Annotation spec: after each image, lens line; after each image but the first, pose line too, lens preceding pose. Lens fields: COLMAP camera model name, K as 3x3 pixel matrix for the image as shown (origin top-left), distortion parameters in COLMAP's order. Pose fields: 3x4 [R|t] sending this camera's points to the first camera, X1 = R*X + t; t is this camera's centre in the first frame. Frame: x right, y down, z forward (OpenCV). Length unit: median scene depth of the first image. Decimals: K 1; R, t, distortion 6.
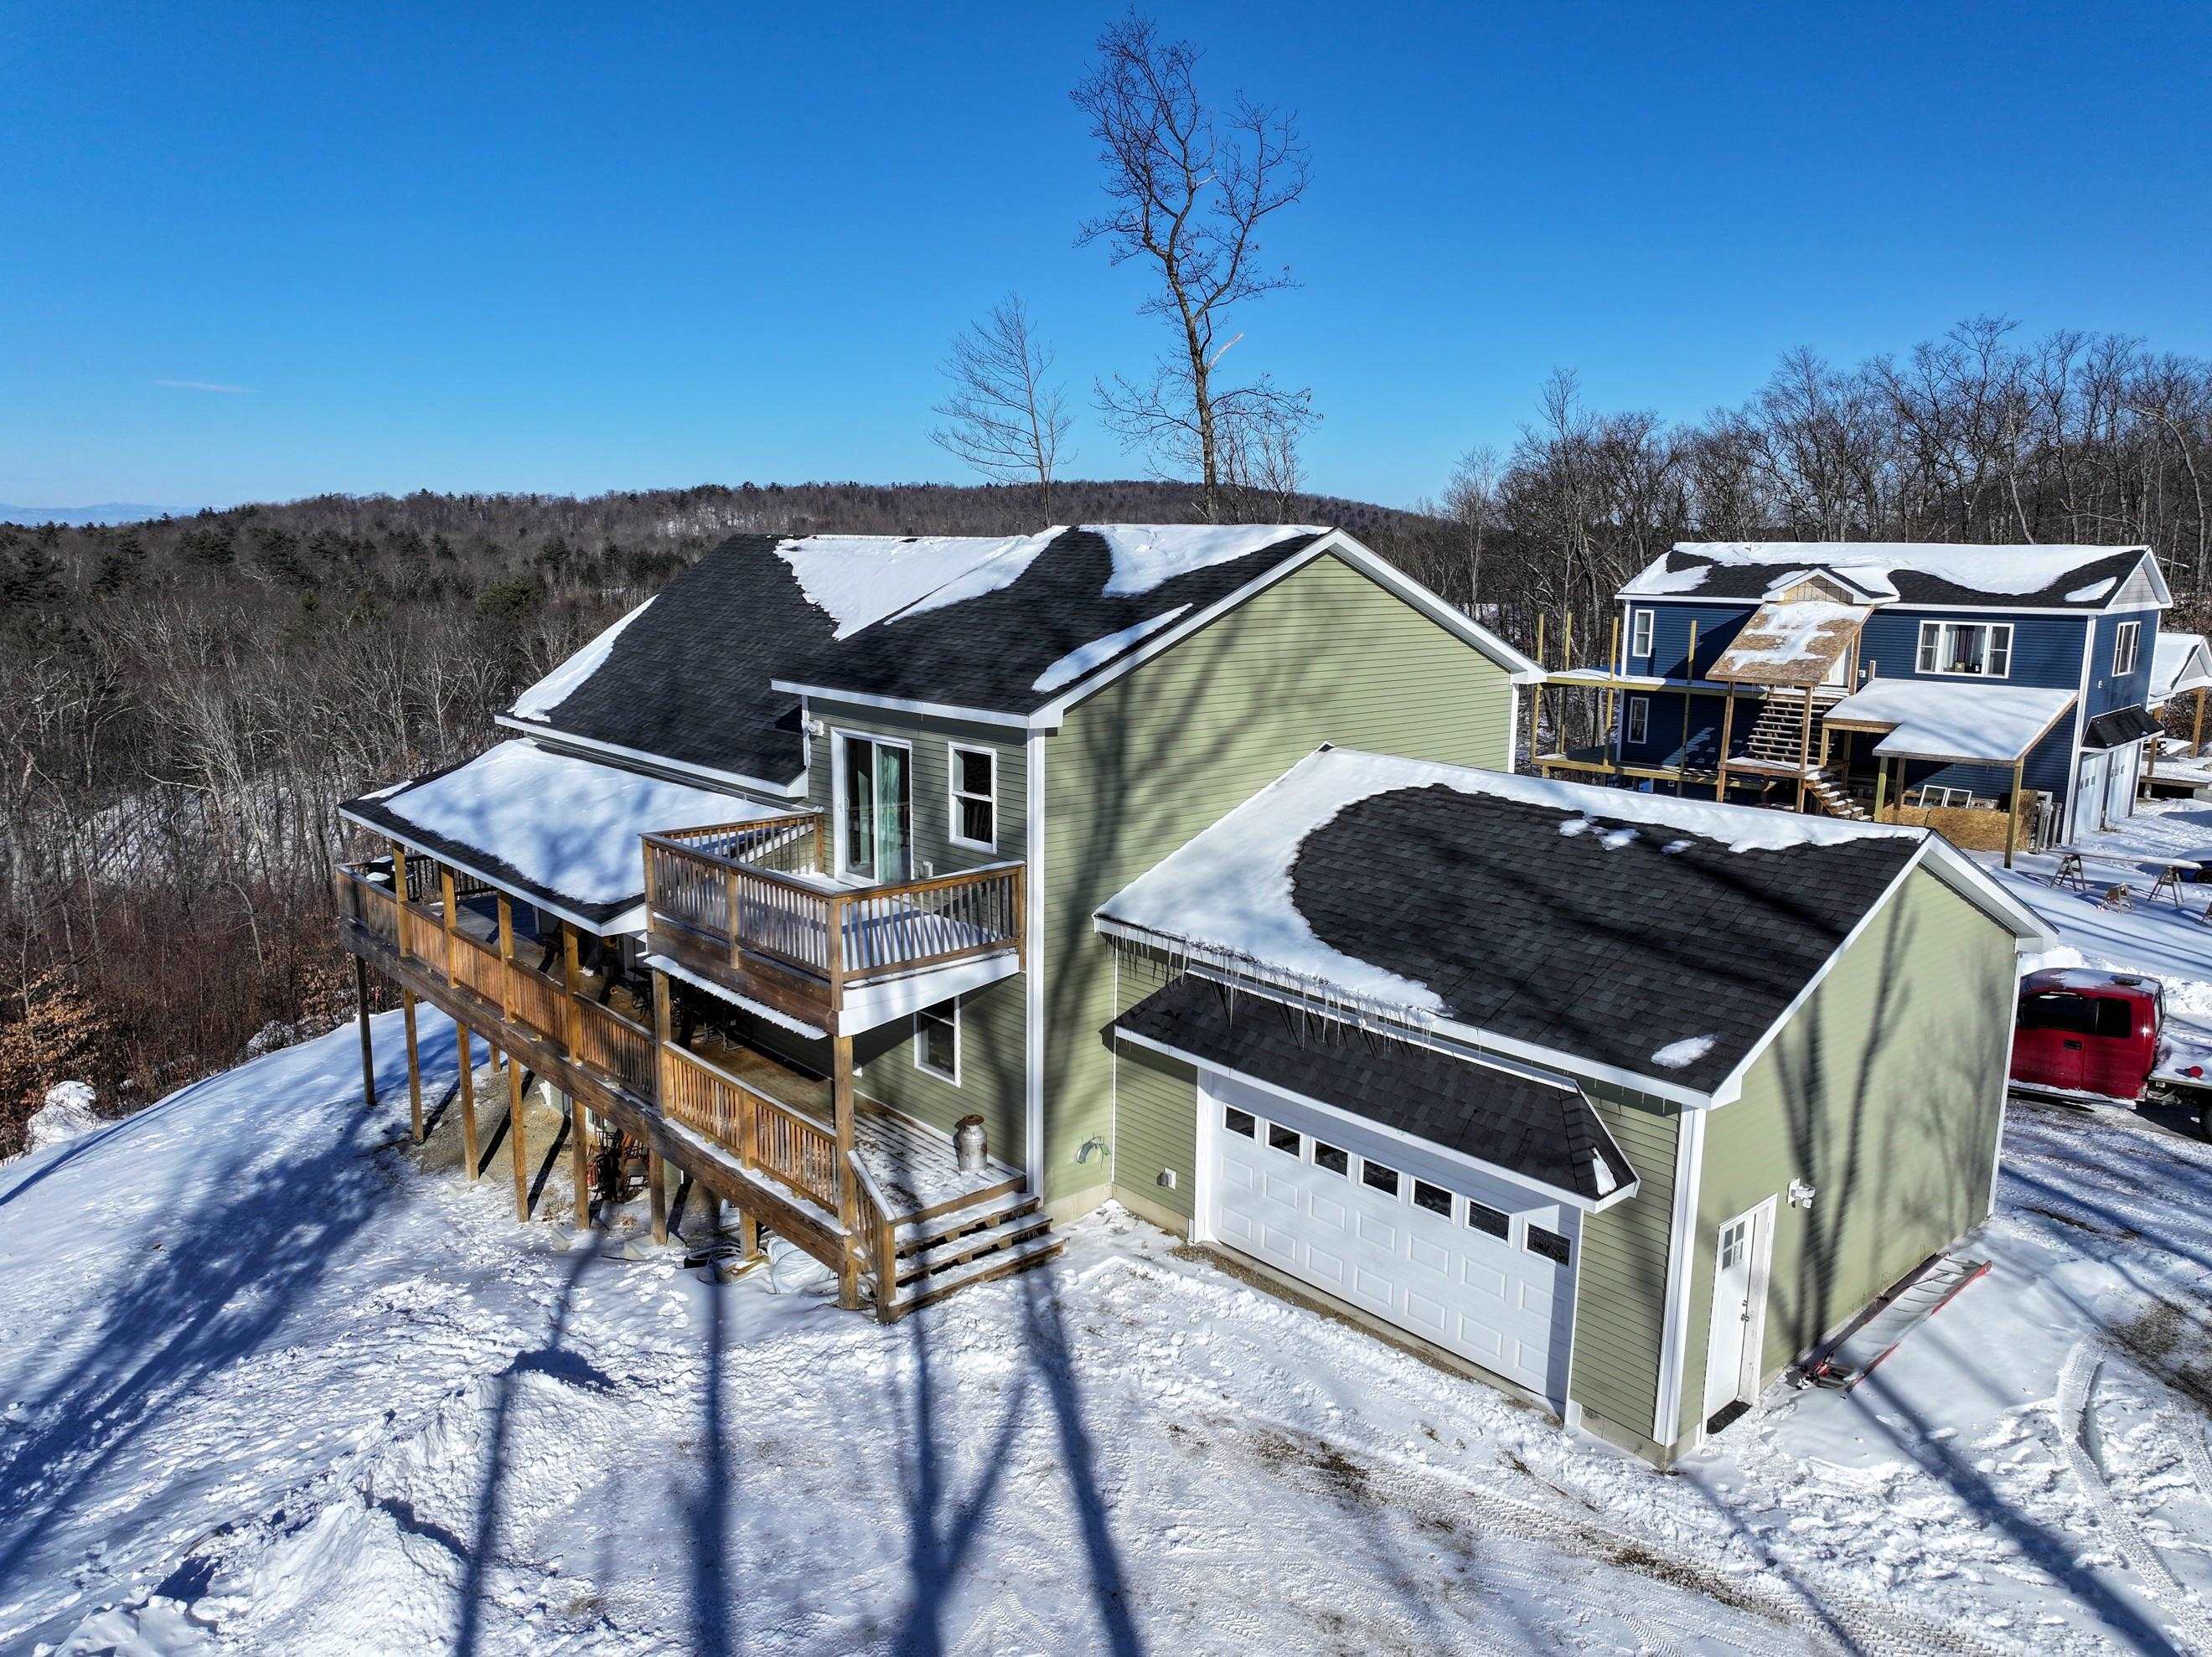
lens RADIAL K [[1545.1, 0, 1101.6], [0, 1545.1, 824.0], [0, 0, 1]] dist [0.003463, 0.014446]
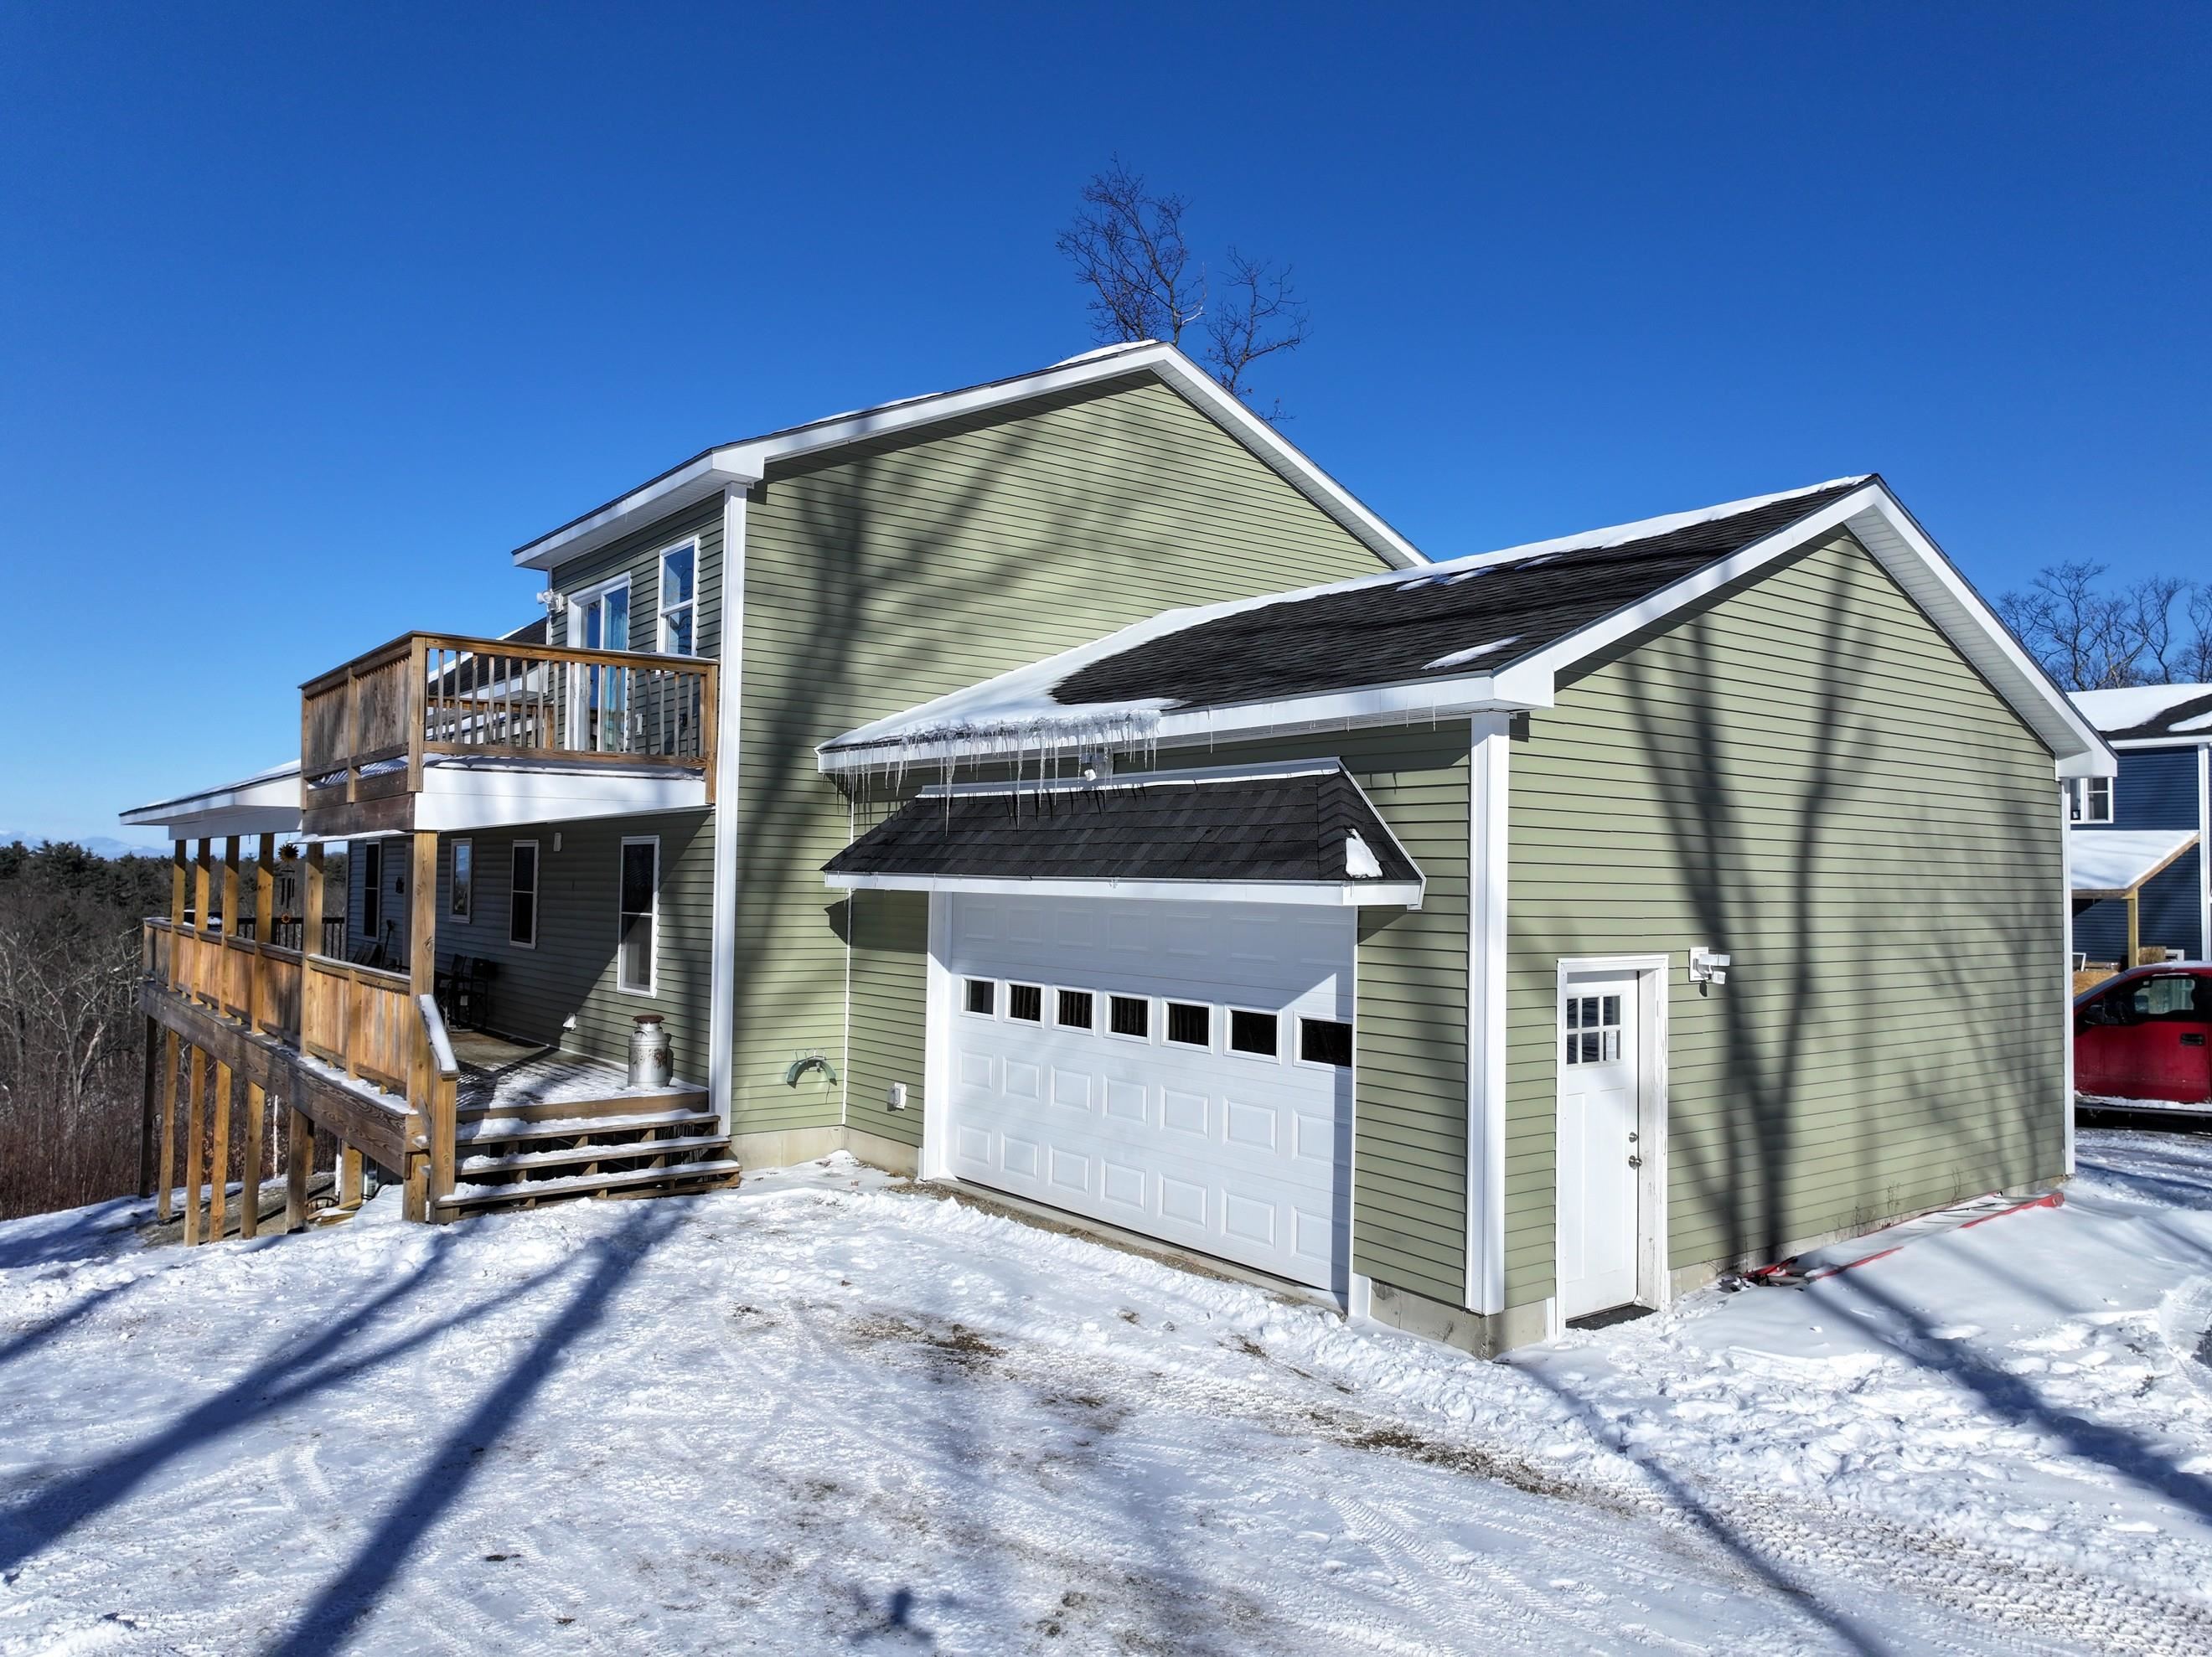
lens RADIAL K [[1545.1, 0, 1105.8], [0, 1545.1, 833.0], [0, 0, 1]] dist [0.003463, 0.014446]
pose [[0.997481, 0.000031, -0.070931, 0.204460], [-0.015160, 0.976984, -0.212775, 0.275875], [0.069292, 0.213315, 0.974523, 0.276929]]
